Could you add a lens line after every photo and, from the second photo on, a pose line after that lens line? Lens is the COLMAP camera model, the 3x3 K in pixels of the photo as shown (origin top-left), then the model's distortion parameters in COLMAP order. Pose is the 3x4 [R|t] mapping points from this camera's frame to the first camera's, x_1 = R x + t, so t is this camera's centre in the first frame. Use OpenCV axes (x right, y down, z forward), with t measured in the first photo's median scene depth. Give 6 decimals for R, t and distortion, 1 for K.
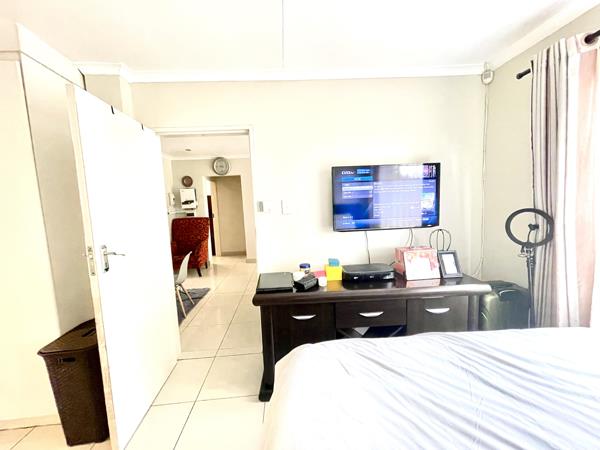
lens RADIAL K [[244.3, 0, 302.2], [0, 244.3, 226.0], [0, 0, 1]] dist [0.000203, 0.000140]
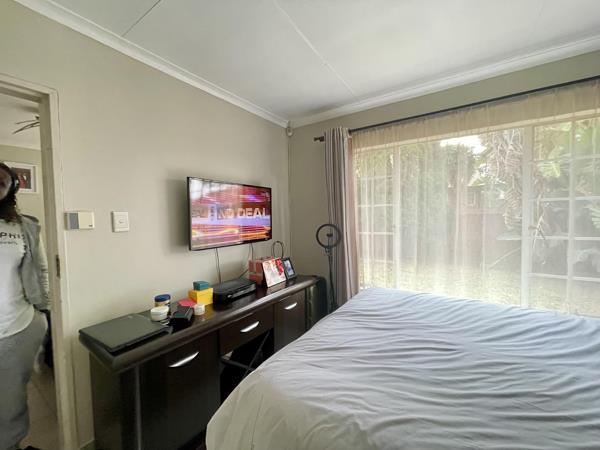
lens RADIAL K [[244.3, 0, 302.2], [0, 244.3, 226.0], [0, 0, 1]] dist [0.000203, 0.000140]
pose [[0.588153, 0.000279, 0.808749, -0.387009], [0.077114, 0.995424, -0.056423, 0.017080], [-0.805065, 0.095551, 0.585441, 0.198055]]
